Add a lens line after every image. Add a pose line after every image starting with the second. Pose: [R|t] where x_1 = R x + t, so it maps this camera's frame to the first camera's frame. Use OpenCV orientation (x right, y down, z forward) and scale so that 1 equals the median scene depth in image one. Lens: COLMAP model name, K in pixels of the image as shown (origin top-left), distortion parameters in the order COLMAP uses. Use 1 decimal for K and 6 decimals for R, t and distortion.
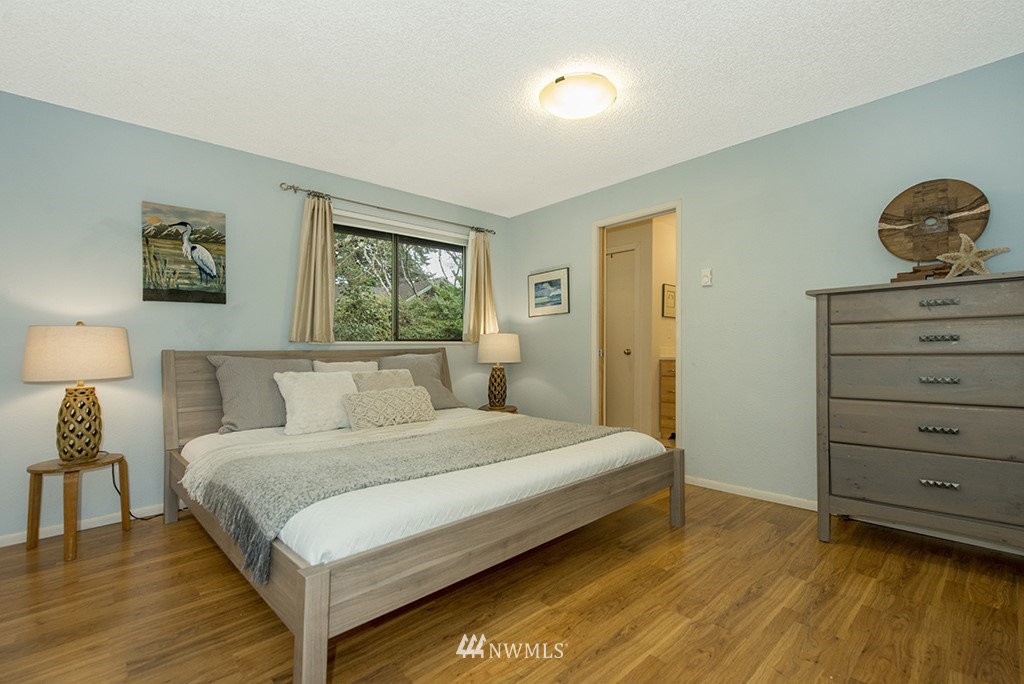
lens RADIAL K [[468.7, 0, 512.0], [0, 468.7, 342.0], [0, 0, 1]] dist [0.000315, 0.000110]
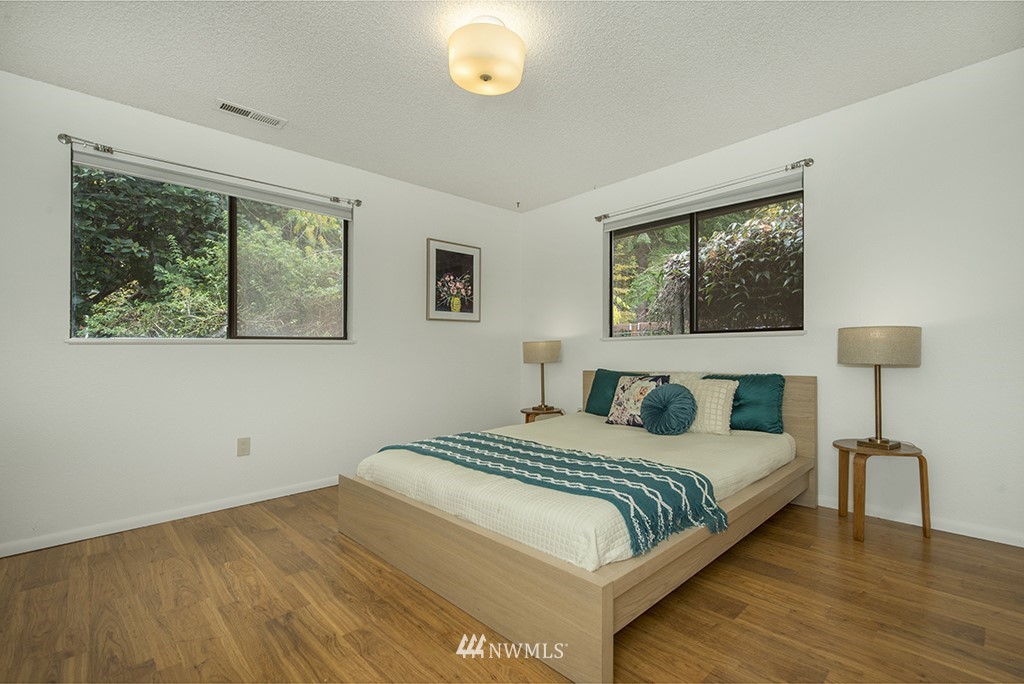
lens RADIAL K [[468.7, 0, 512.0], [0, 468.7, 342.0], [0, 0, 1]] dist [0.000315, 0.000110]
pose [[0.002360, -0.006886, -0.999974, 1.451360], [0.004350, 0.999967, -0.006876, 0.022209], [0.999988, -0.004333, 0.002390, 1.479771]]
